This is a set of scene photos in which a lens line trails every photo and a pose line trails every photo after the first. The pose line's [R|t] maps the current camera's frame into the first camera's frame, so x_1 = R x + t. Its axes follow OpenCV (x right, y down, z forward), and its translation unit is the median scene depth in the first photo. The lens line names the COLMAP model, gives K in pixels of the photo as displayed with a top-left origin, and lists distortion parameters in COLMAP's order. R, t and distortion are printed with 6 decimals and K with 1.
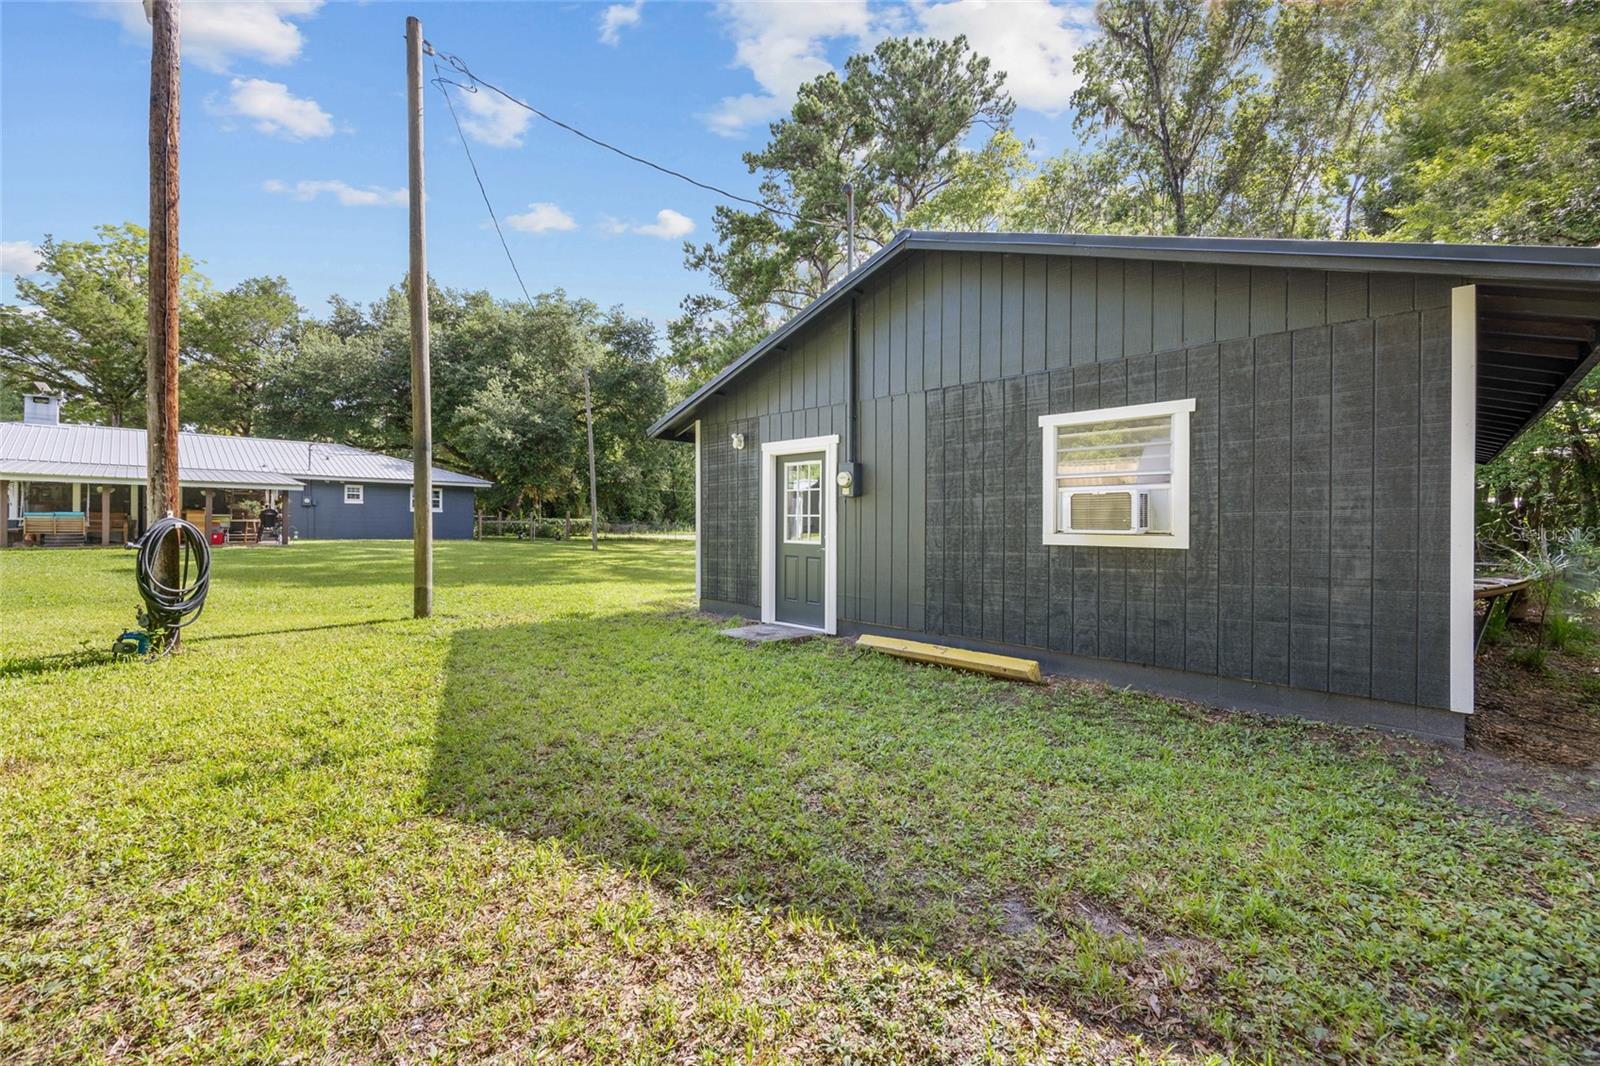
lens RADIAL K [[642.9, 0, 792.9], [0, 642.9, 524.4], [0, 0, 1]] dist [-0.000991, -0.000058]
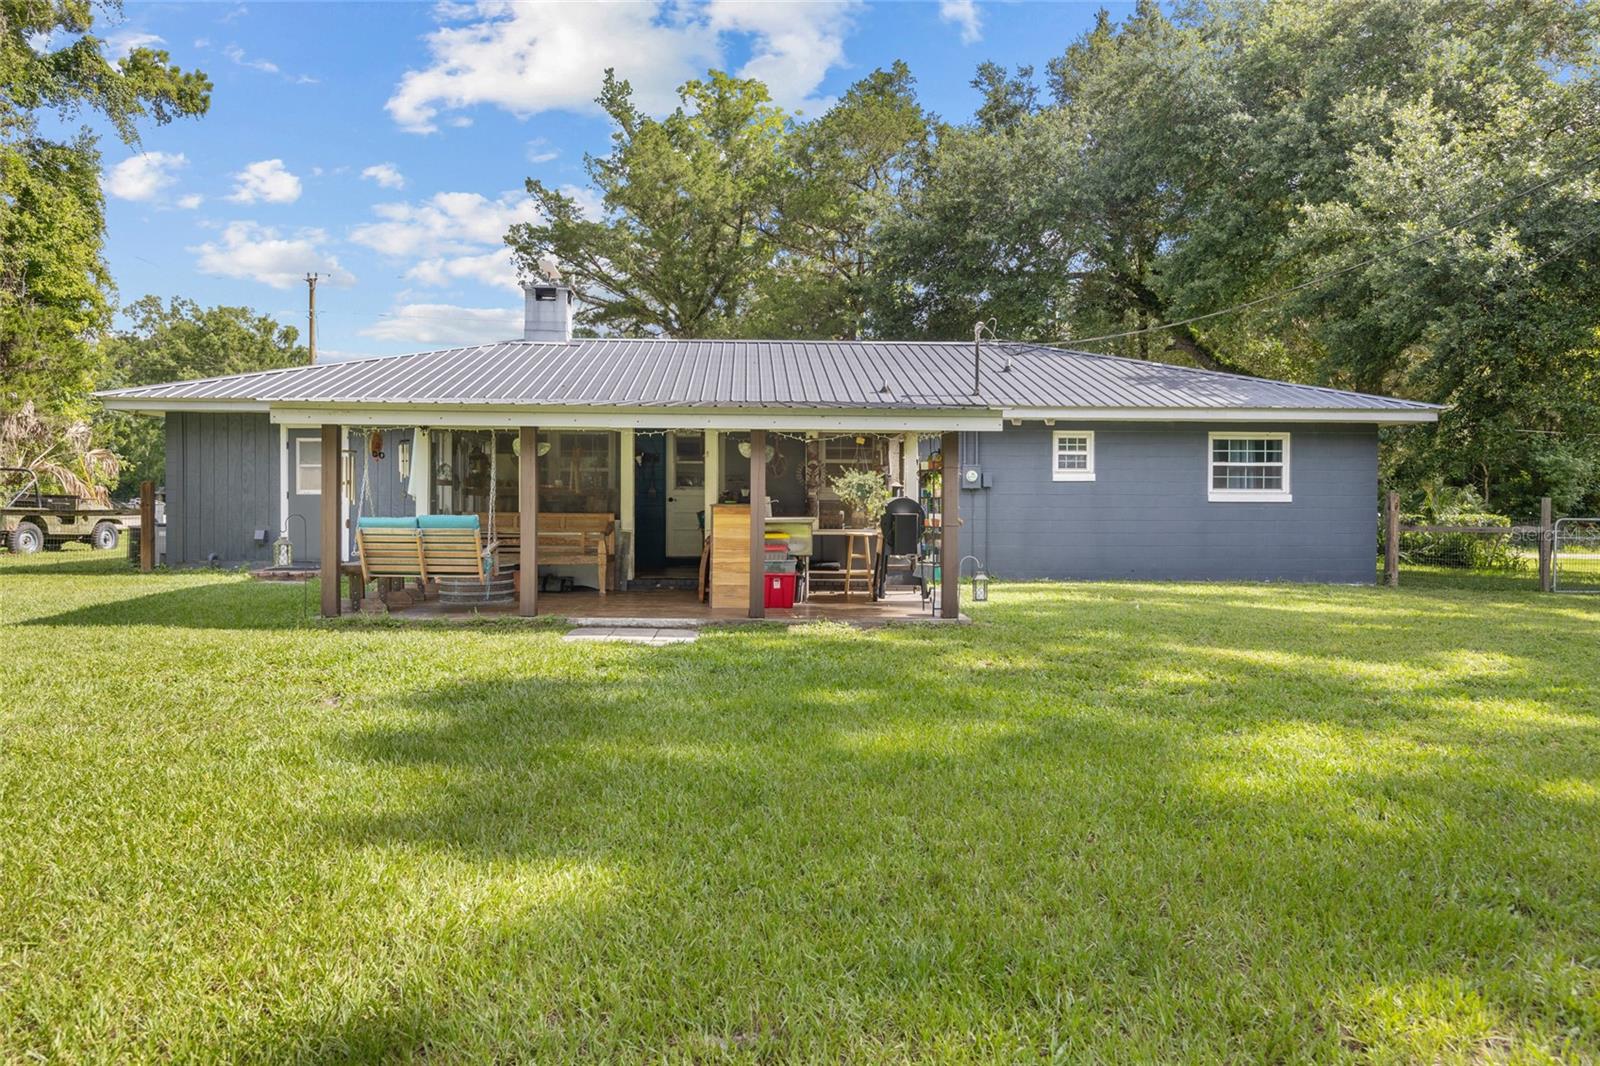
lens RADIAL K [[1043.6, 0, 800.0], [0, 1043.6, 533.0], [0, 0, 1]] dist [-0.021114, -0.001999]
pose [[0.731003, 0.009484, -0.682308, -0.410868], [-0.000928, 0.999916, 0.012904, -0.010836], [0.682374, -0.008799, 0.730951, 0.481979]]
